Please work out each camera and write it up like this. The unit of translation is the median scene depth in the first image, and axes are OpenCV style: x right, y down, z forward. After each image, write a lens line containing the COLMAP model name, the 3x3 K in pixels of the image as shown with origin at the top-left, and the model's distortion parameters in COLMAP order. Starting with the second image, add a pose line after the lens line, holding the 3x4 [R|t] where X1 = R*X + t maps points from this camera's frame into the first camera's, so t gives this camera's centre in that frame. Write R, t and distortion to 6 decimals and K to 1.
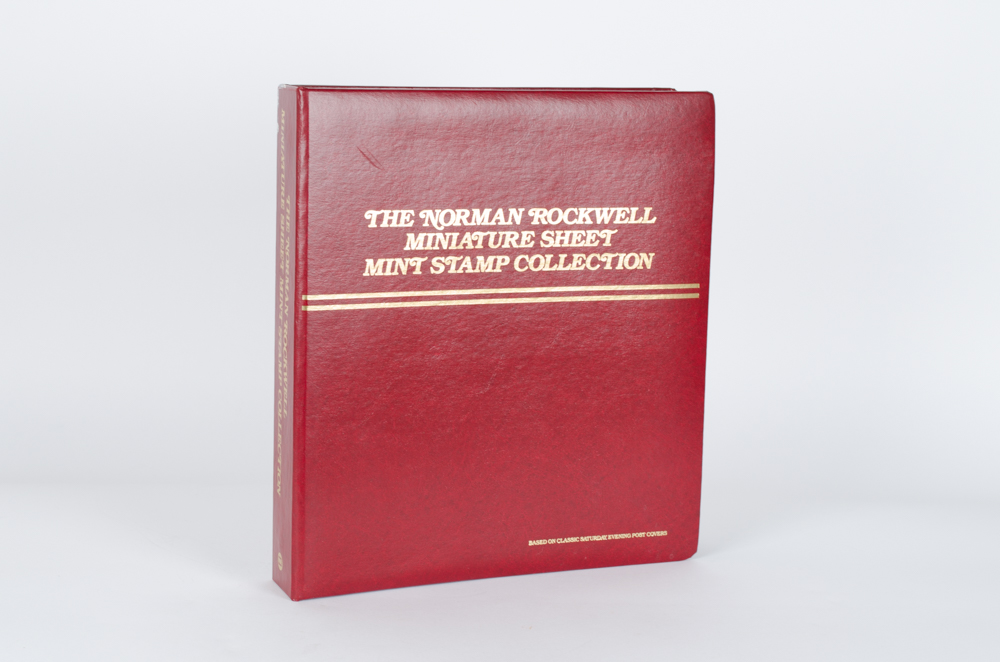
lens RADIAL K [[2054.8, 0, 493.2], [0, 2054.8, 327.1], [0, 0, 1]] dist [-0.100720, 0.000000]
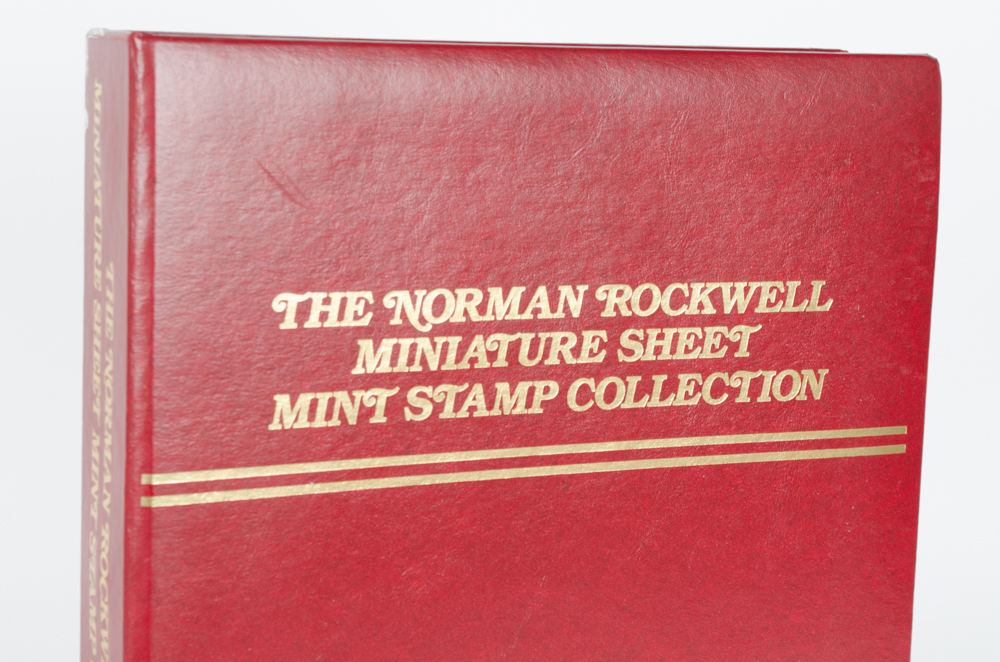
lens RADIAL K [[2297.0, 0, 507.7], [0, 2297.0, 338.9], [0, 0, 1]] dist [-0.025238, 0.000000]
pose [[0.996226, -0.002422, 0.086759, -0.053219], [0.003033, 0.999972, -0.006909, -0.041511], [-0.086740, 0.007146, 0.996205, 0.453104]]
